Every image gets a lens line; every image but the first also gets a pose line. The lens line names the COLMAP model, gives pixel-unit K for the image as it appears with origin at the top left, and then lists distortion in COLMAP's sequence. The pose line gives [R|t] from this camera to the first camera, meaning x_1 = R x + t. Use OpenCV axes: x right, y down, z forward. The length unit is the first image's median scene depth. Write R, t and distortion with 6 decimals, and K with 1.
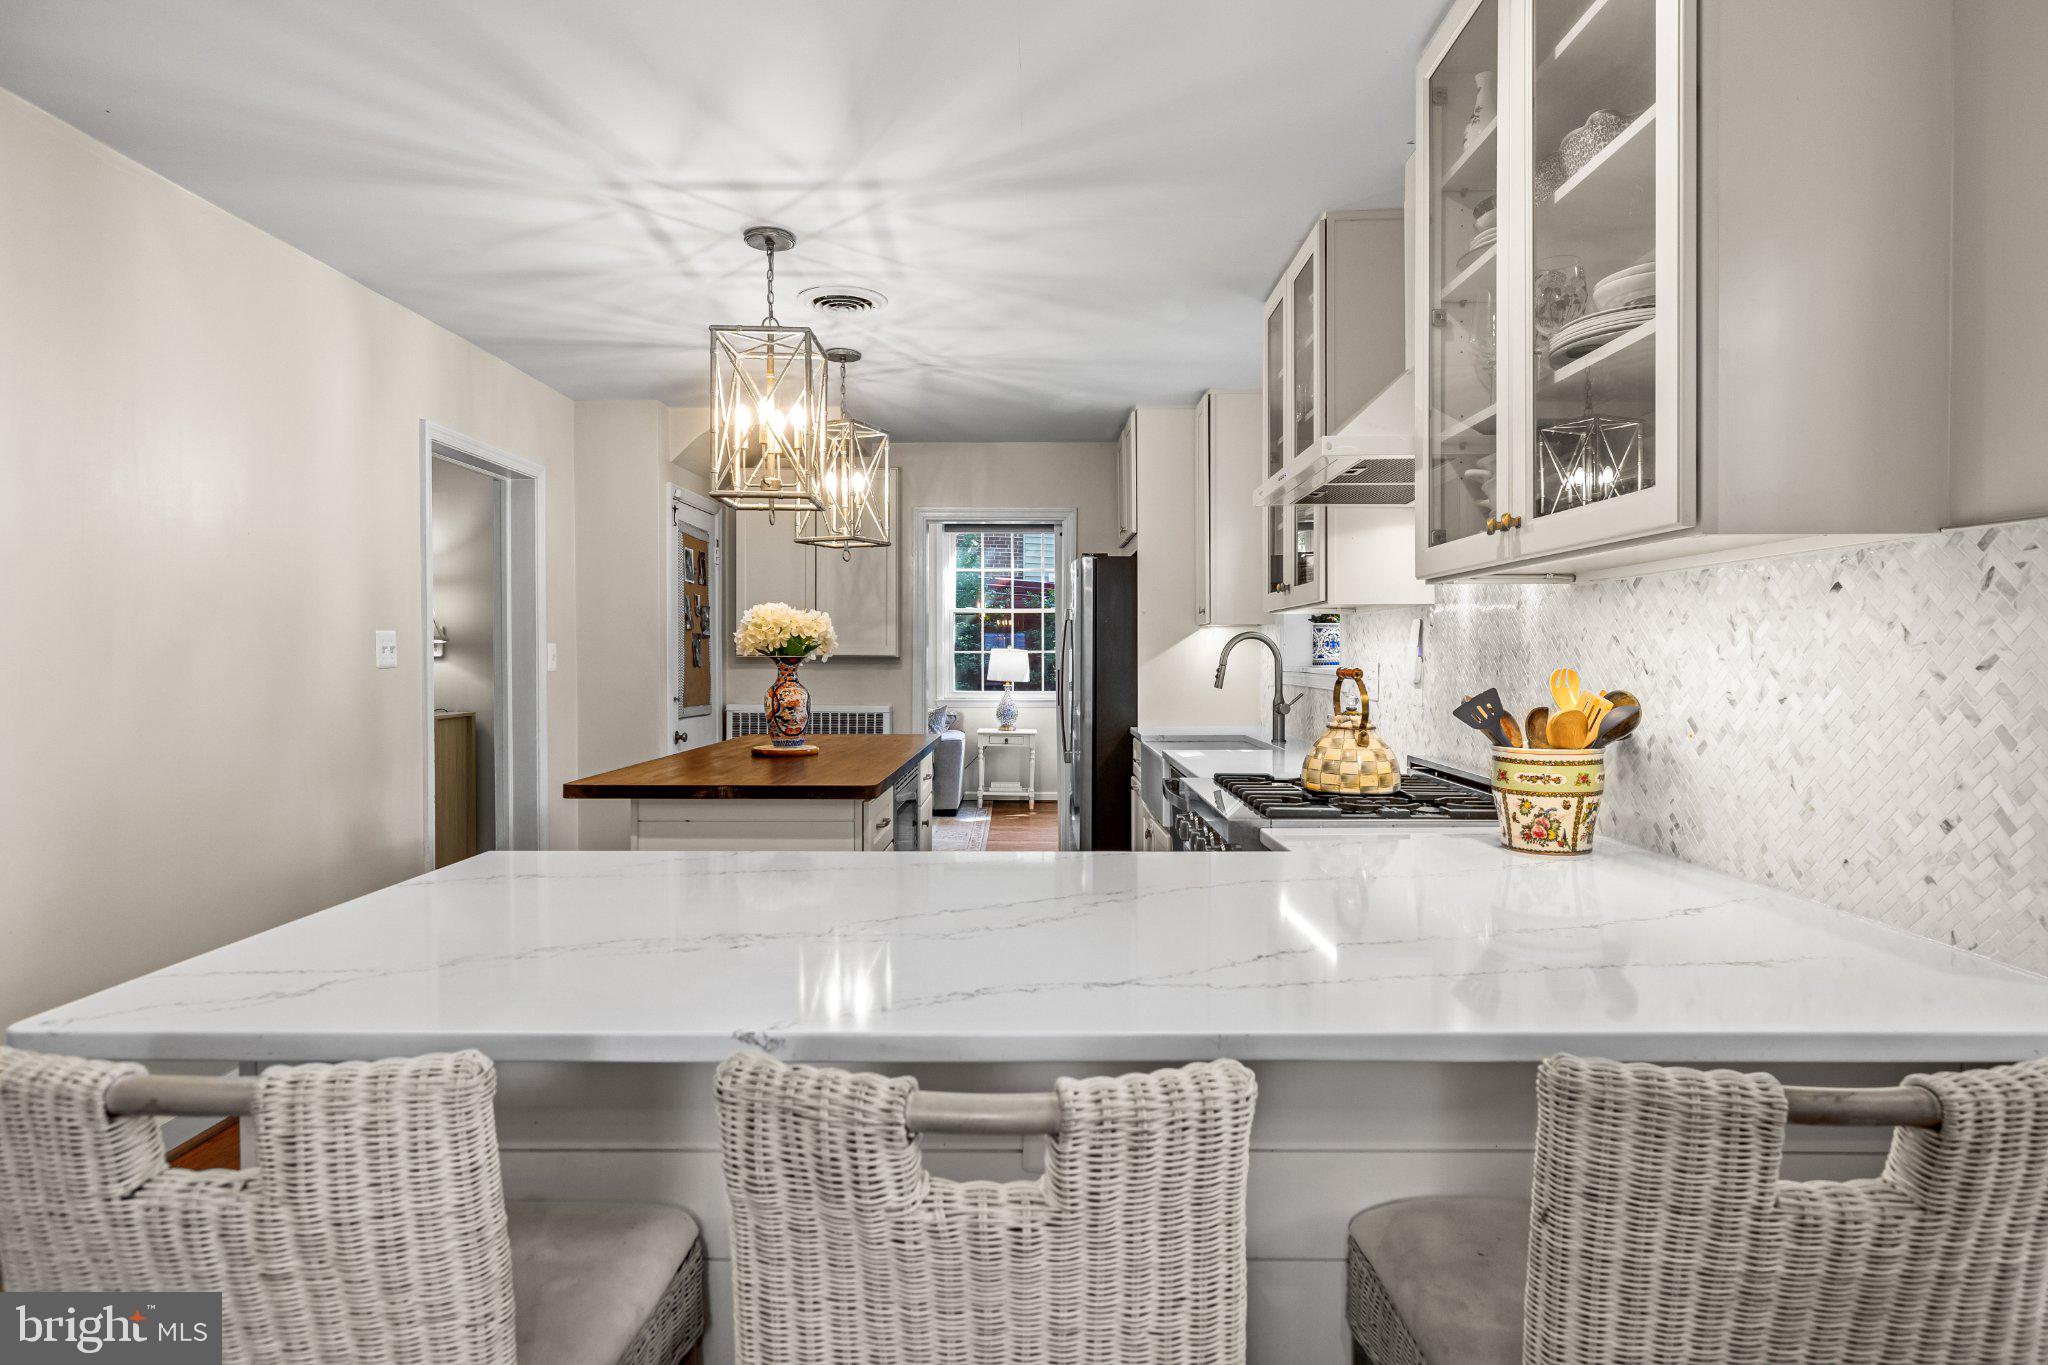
lens RADIAL K [[1084.4, 0, 1029.5], [0, 1084.4, 672.4], [0, 0, 1]] dist [0.002071, 0.000889]
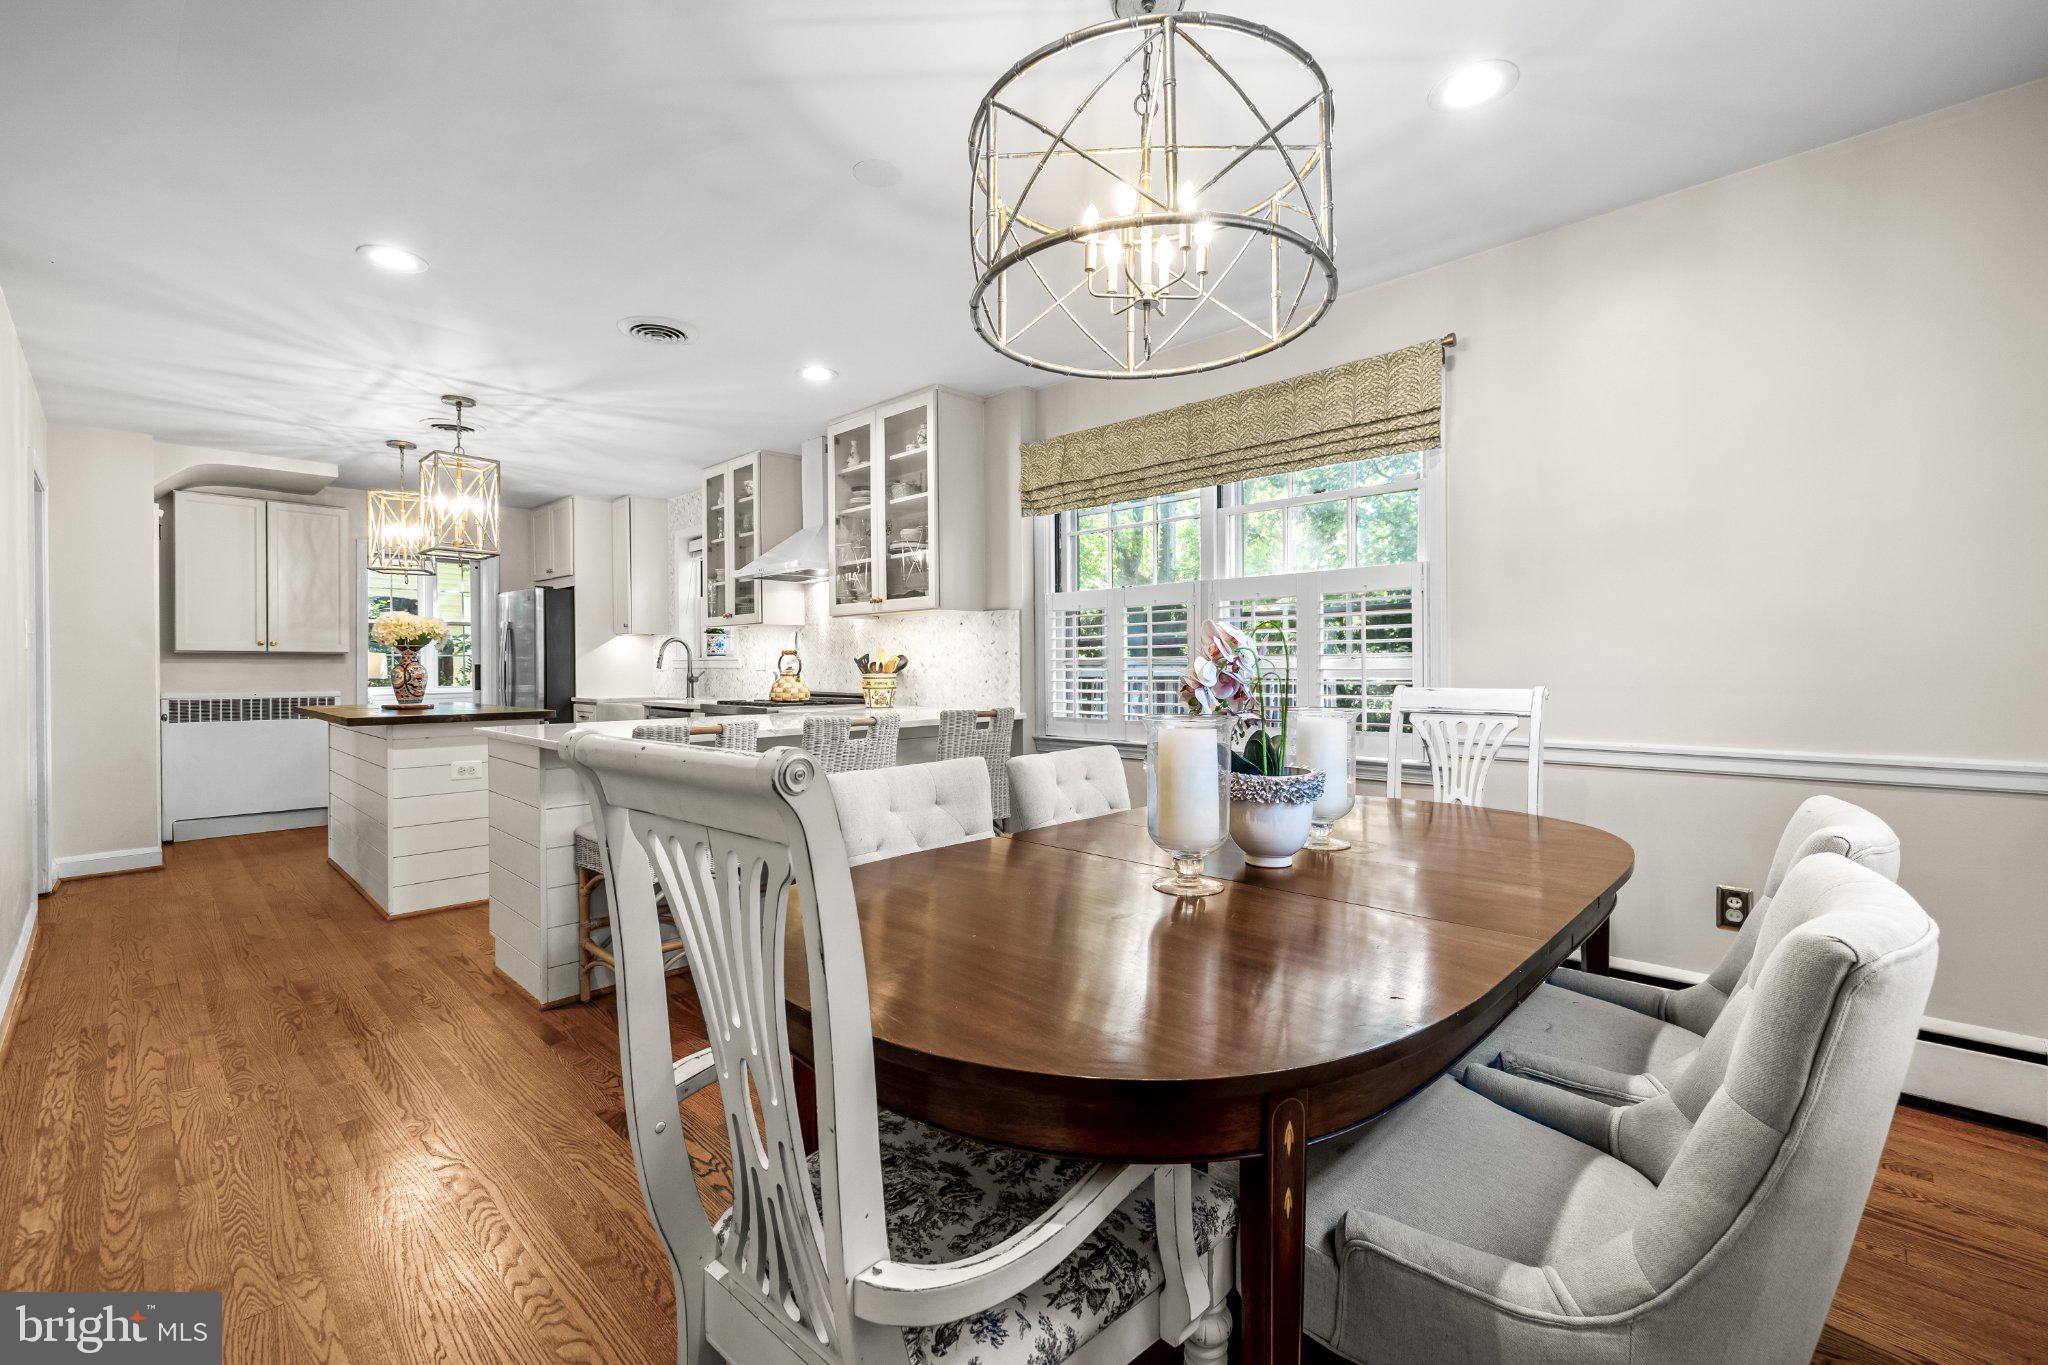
lens RADIAL K [[856.9, 0, 1021.1], [0, 856.9, 673.0], [0, 0, 1]] dist [0.002609, -0.000040]
pose [[0.687949, -0.008100, 0.725714, -0.618163], [0.016037, 0.999863, -0.004042, 0.051856], [-0.725582, 0.014420, 0.687984, -0.580547]]
